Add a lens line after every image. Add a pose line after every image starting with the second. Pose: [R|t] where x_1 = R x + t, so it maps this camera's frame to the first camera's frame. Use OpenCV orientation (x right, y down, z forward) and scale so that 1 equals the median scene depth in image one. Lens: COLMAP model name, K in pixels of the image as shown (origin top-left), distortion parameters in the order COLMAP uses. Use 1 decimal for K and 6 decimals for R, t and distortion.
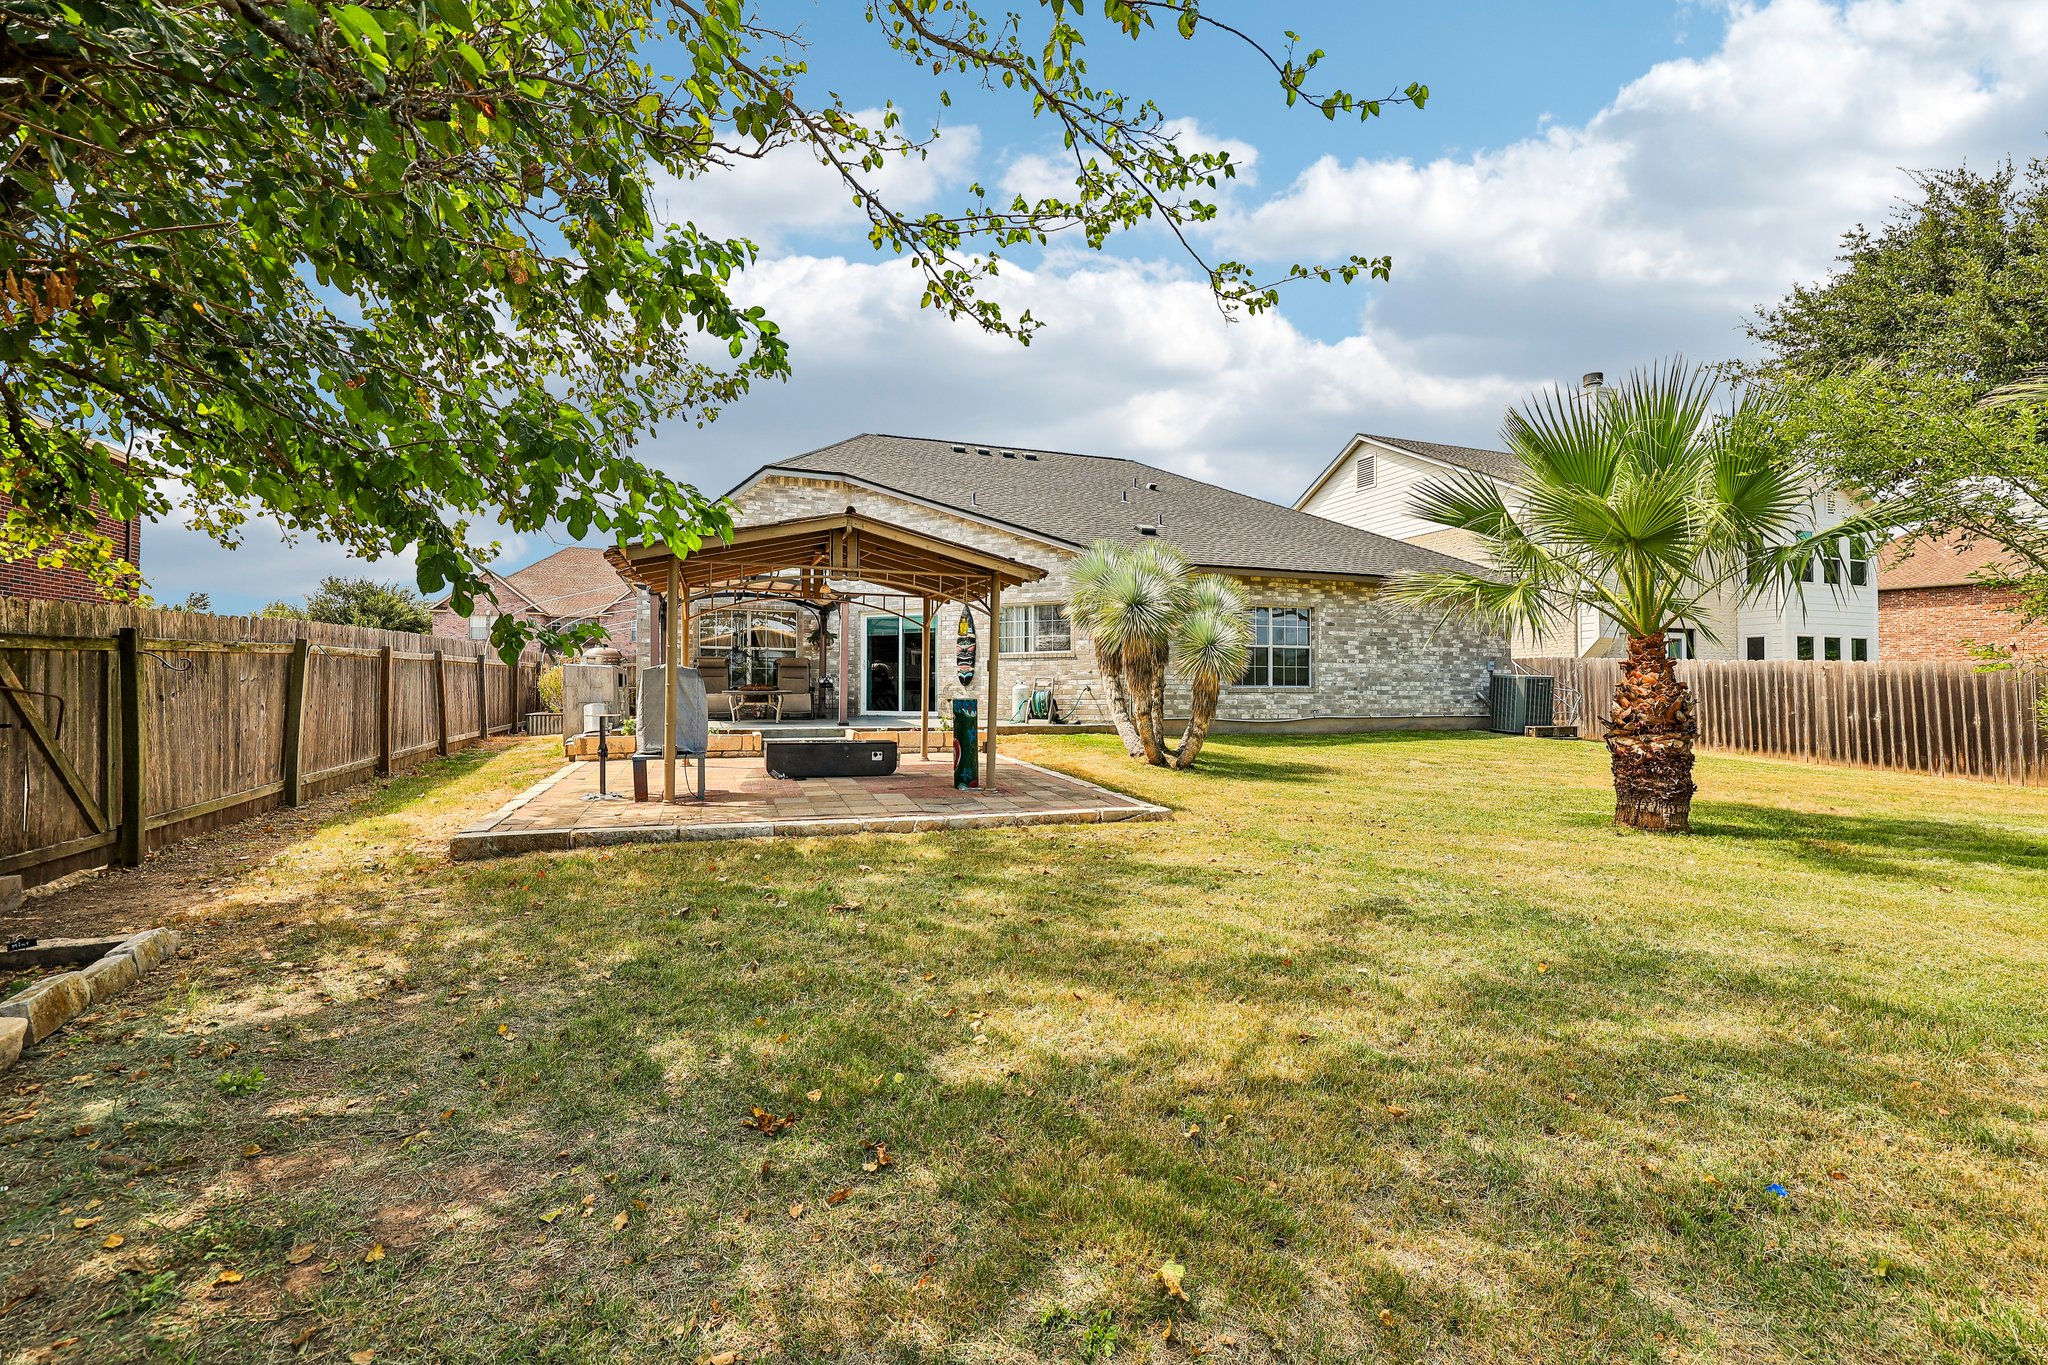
lens RADIAL K [[860.2, 0, 1019.6], [0, 860.2, 675.3], [0, 0, 1]] dist [-0.001161, 0.000676]
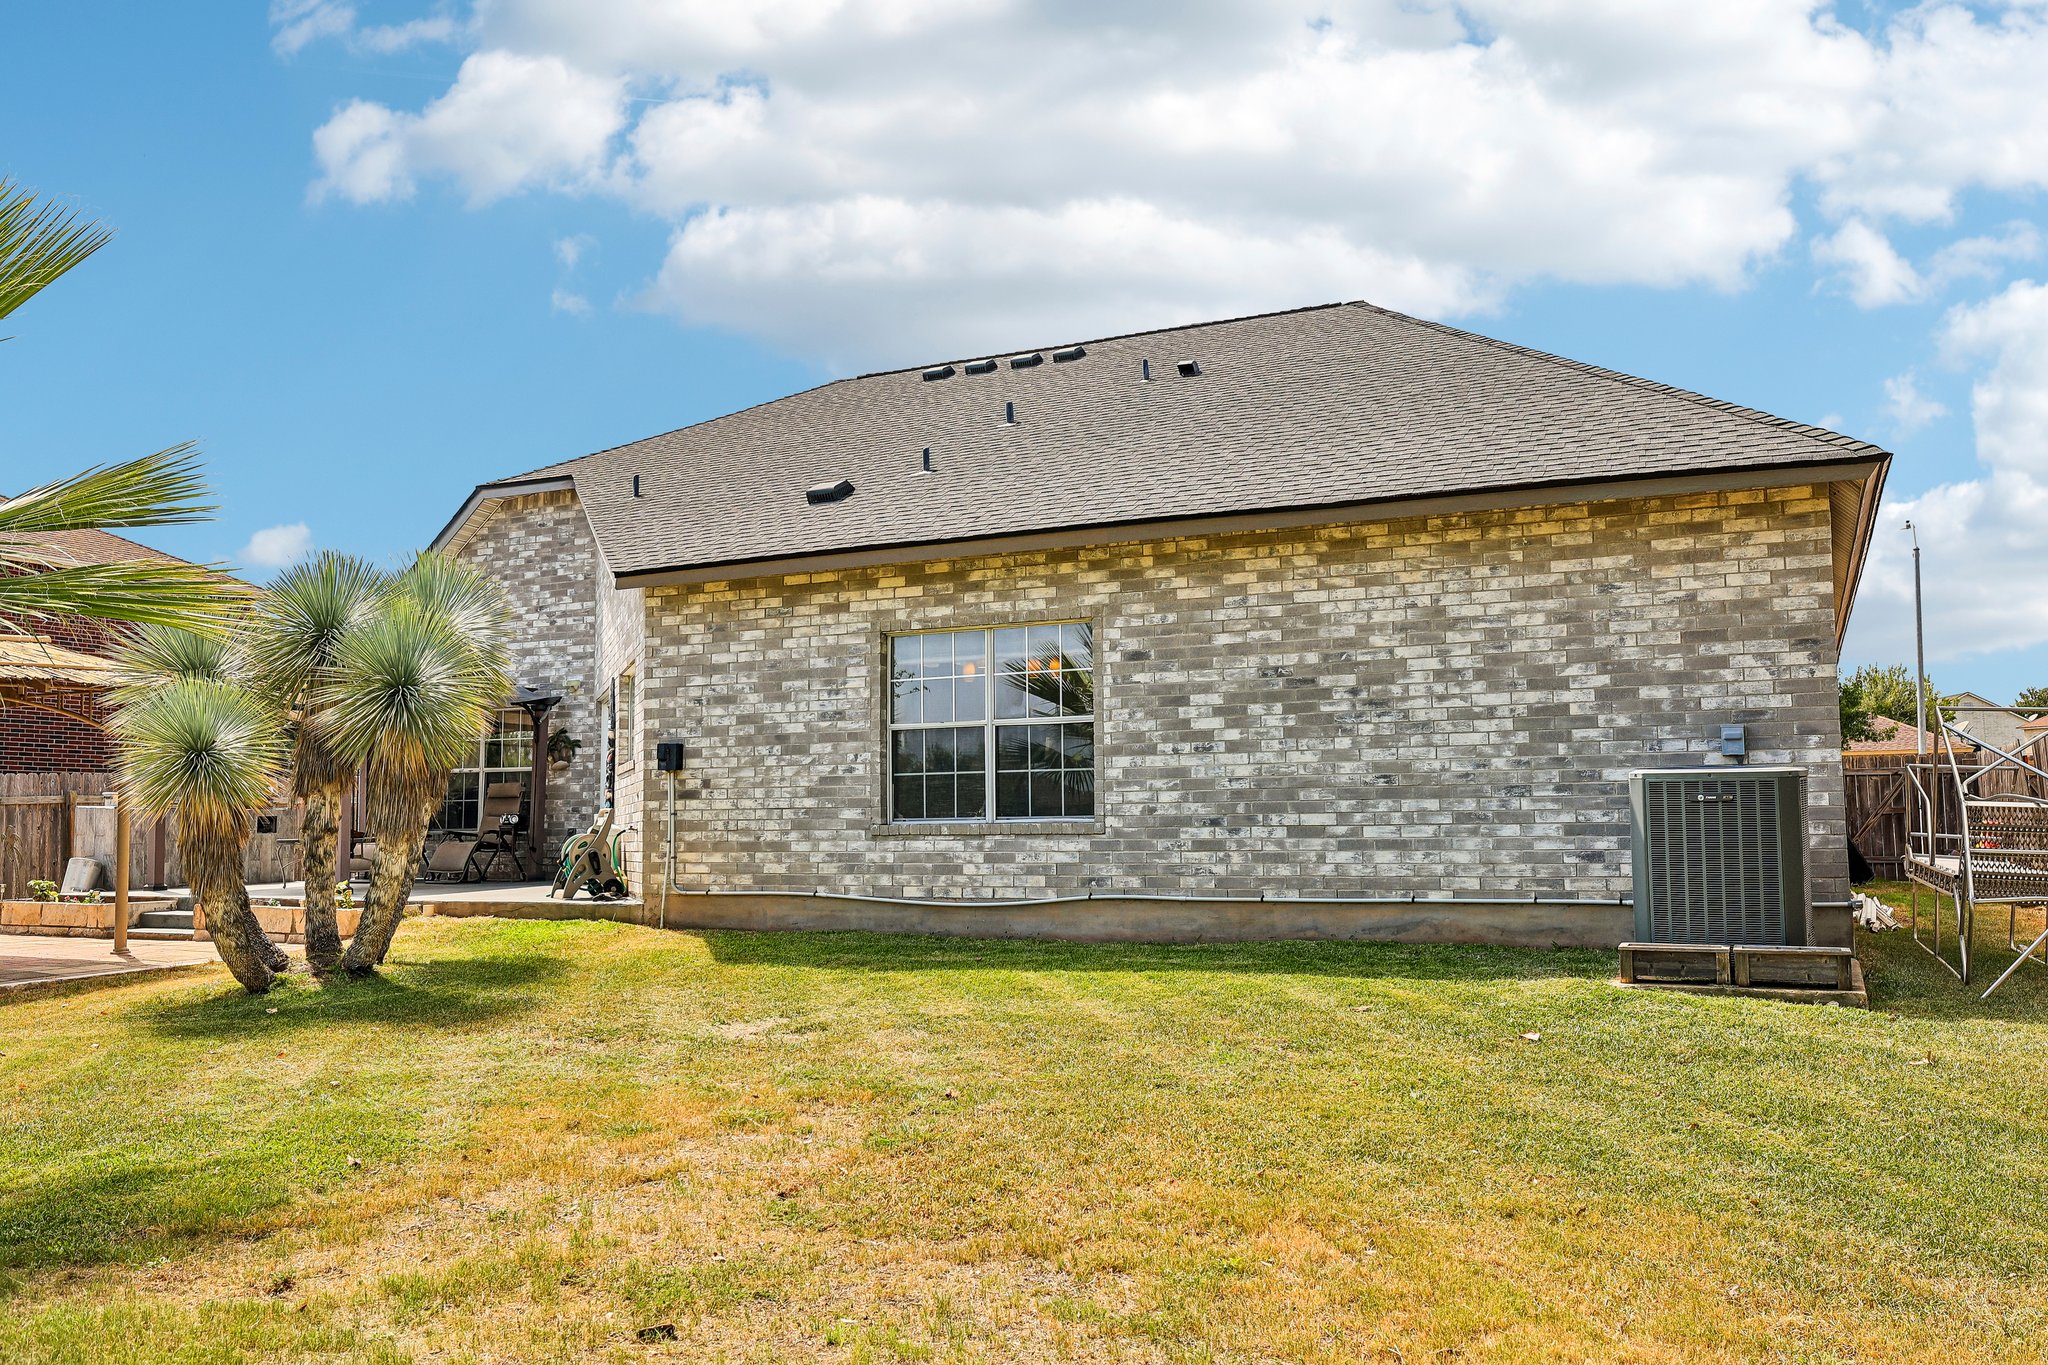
lens RADIAL K [[1593.9, 0, 1027.6], [0, 1593.9, 672.6], [0, 0, 1]] dist [-0.040590, -0.018641]
pose [[0.704955, -0.077793, -0.704973, 0.824662], [0.022844, 0.995941, -0.087057, 0.009255], [0.708884, 0.045266, 0.703871, 0.457369]]
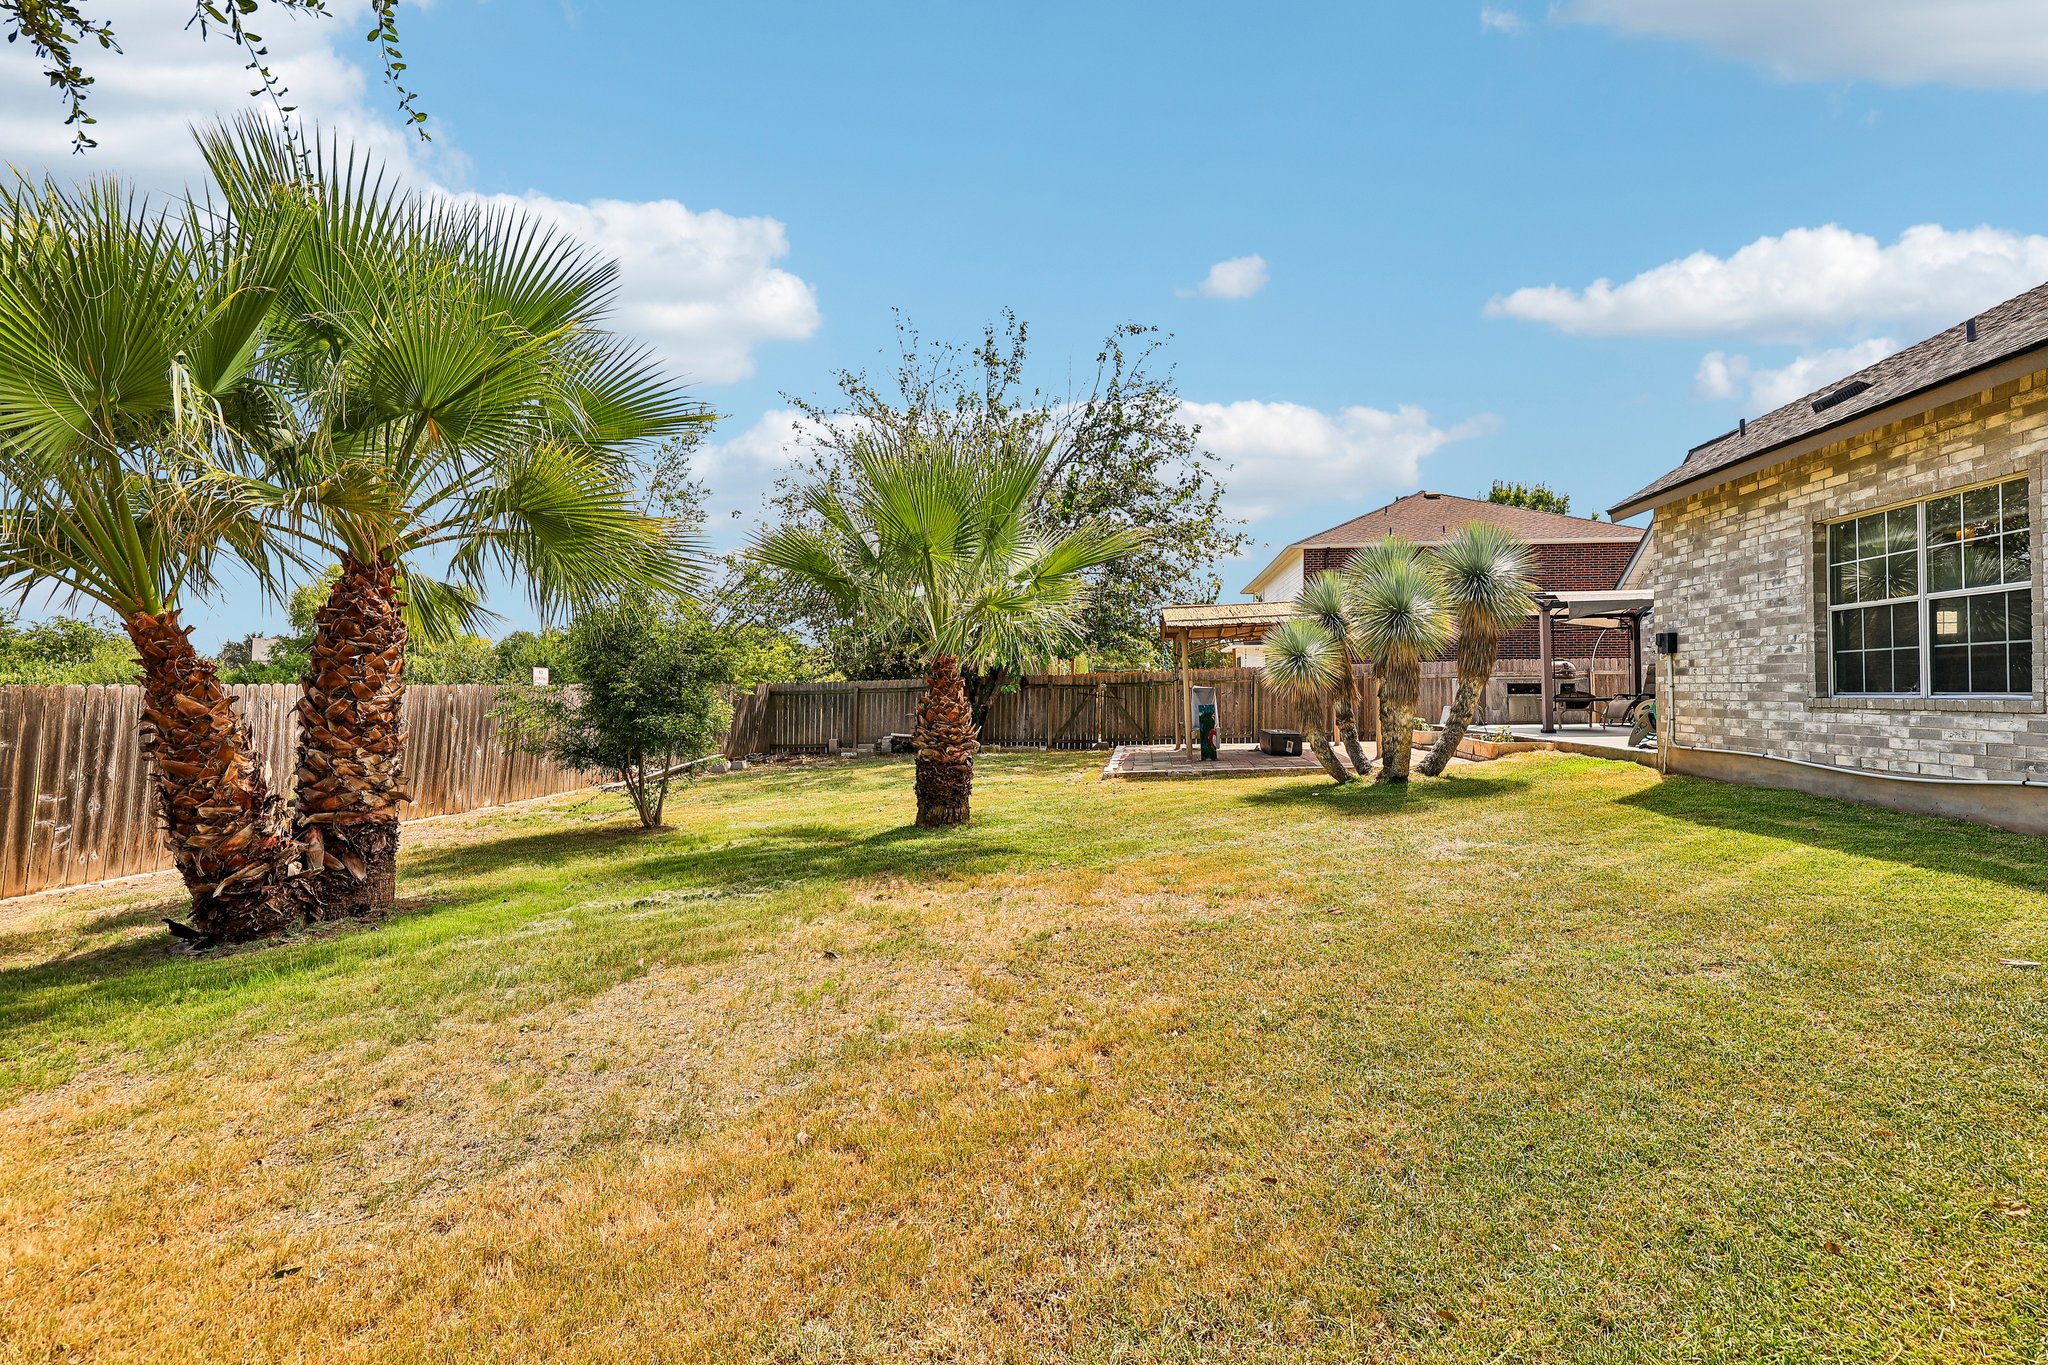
lens RADIAL K [[860.2, 0, 1025.6], [0, 860.2, 676.3], [0, 0, 1]] dist [-0.001161, 0.000676]
pose [[-0.459495, -0.016200, -0.888033, 0.827689], [0.015263, 0.999542, -0.026132, 0.007866], [0.888049, -0.025562, -0.459037, 0.784427]]
